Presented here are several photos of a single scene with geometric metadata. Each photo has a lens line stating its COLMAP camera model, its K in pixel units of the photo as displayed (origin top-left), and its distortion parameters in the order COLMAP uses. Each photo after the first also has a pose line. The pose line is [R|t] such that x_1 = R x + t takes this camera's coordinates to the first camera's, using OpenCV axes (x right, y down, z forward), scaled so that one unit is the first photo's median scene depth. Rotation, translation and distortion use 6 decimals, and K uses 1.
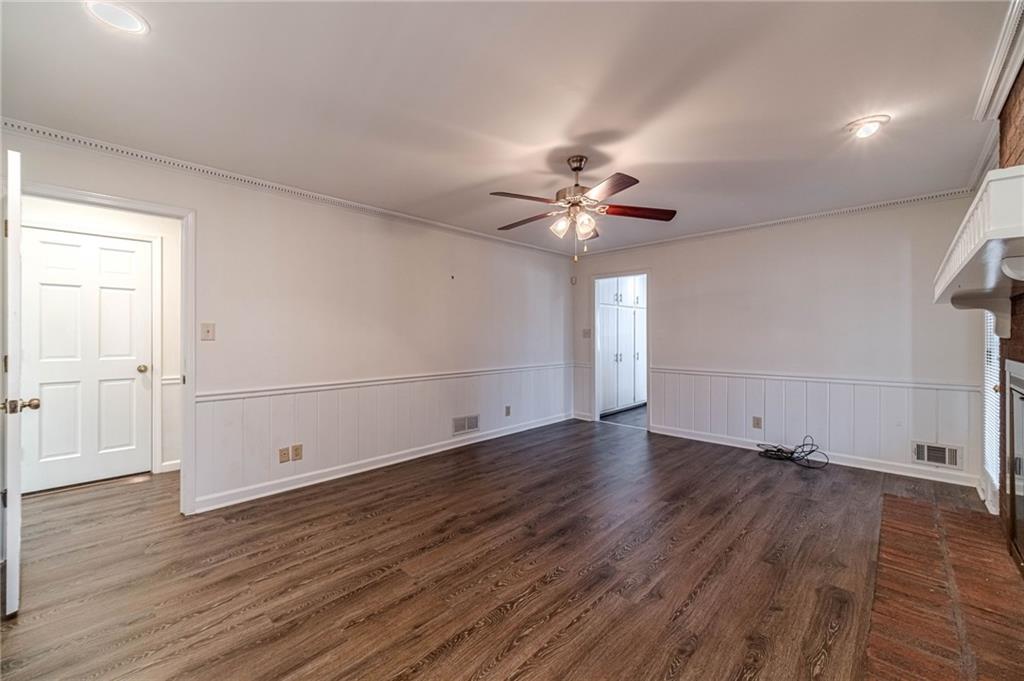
lens RADIAL K [[409.0, 0, 508.4], [0, 409.0, 336.3], [0, 0, 1]] dist [0.000677, 0.000038]
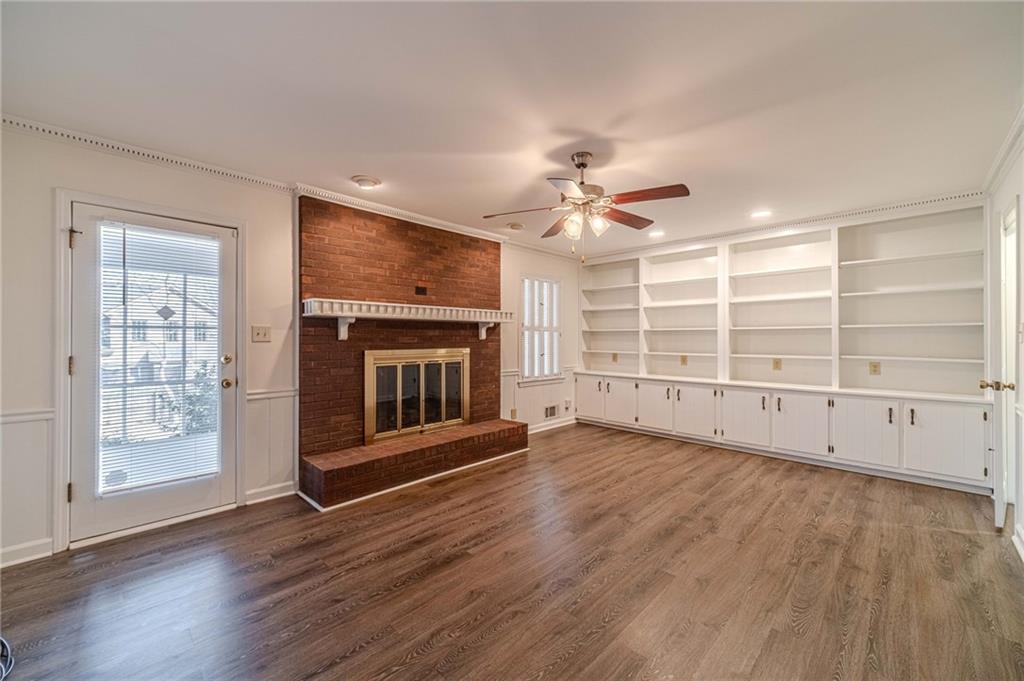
lens RADIAL K [[411.2, 0, 515.7], [0, 411.2, 337.9], [0, 0, 1]] dist [0.000006, 0.000091]
pose [[-0.999966, 0.002593, -0.007890, 0.335943], [0.002572, 0.999993, 0.002721, -0.005446], [0.007897, 0.002700, -0.999965, 1.988424]]
